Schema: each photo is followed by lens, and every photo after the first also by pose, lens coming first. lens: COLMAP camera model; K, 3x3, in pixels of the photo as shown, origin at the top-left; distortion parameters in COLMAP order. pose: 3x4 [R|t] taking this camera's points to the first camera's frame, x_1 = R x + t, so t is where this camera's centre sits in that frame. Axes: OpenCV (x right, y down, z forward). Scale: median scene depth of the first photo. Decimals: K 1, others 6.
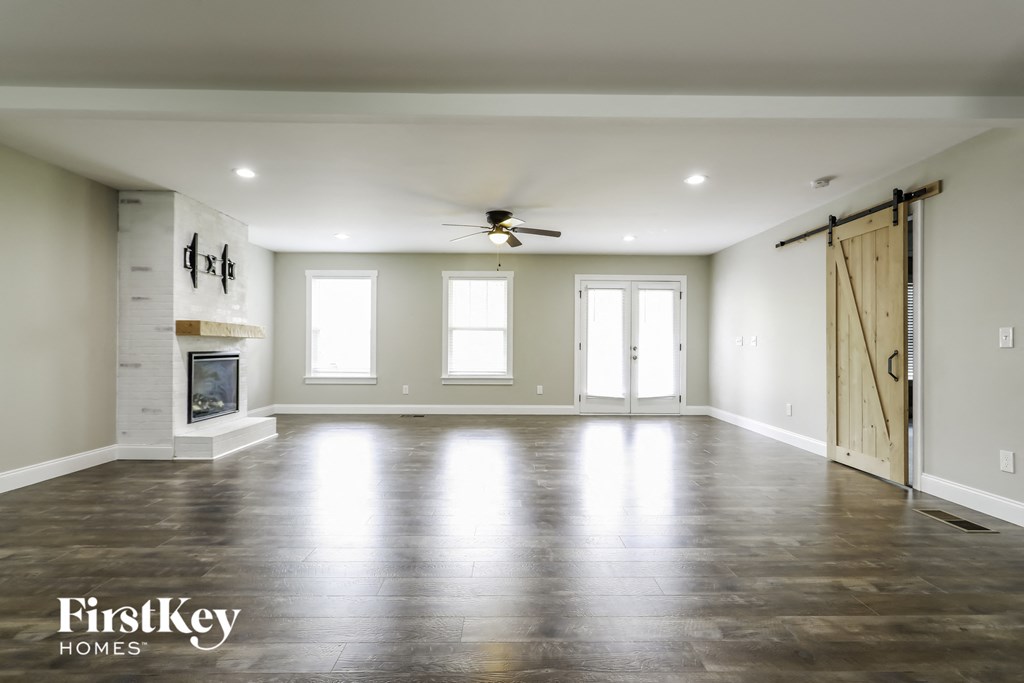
lens RADIAL K [[496.4, 0, 514.9], [0, 496.4, 340.8], [0, 0, 1]] dist [0.004703, 0.000006]
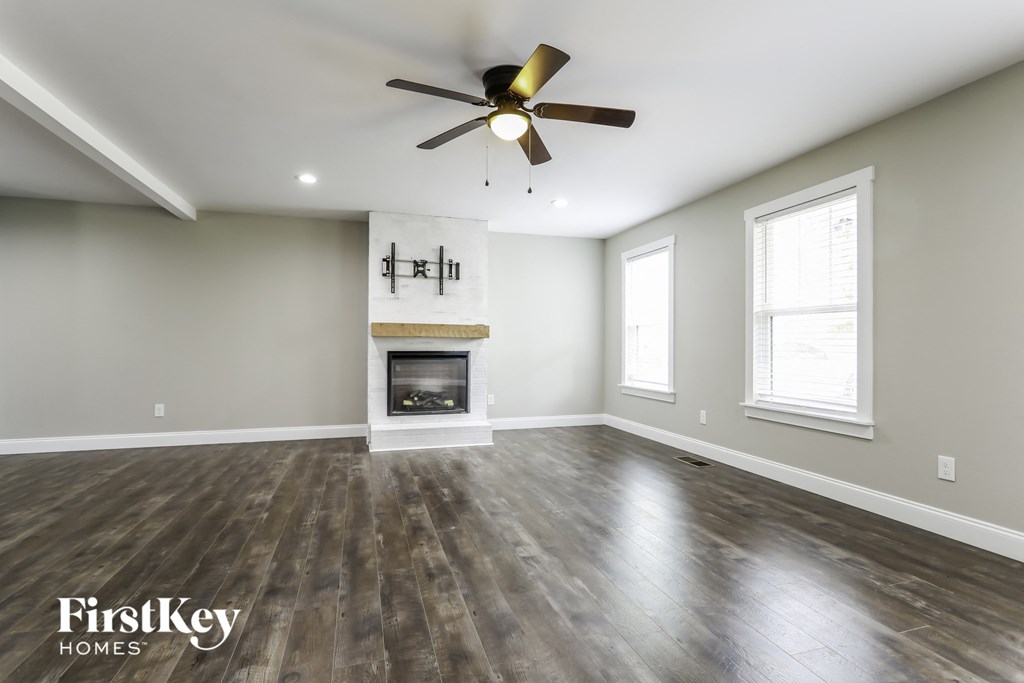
lens RADIAL K [[496.4, 0, 514.9], [0, 496.4, 340.8], [0, 0, 1]] dist [0.004703, 0.000006]
pose [[0.292237, -0.011887, -0.956272, 0.427323], [0.007932, 0.999918, -0.010006, 0.010662], [0.956313, -0.004661, 0.292307, 0.829802]]
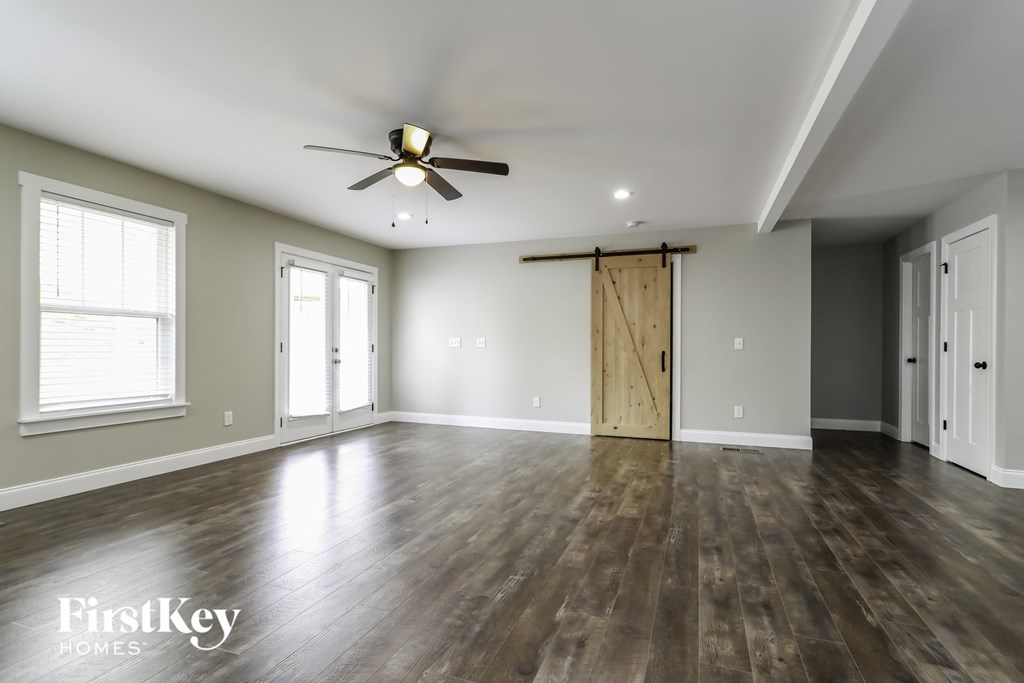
lens RADIAL K [[496.4, 0, 514.9], [0, 496.4, 340.8], [0, 0, 1]] dist [0.004703, 0.000006]
pose [[0.356918, 0.011250, 0.934068, -0.554852], [-0.013449, 0.999886, -0.006903, 0.003534], [-0.934039, -0.010098, 0.357028, 0.625733]]
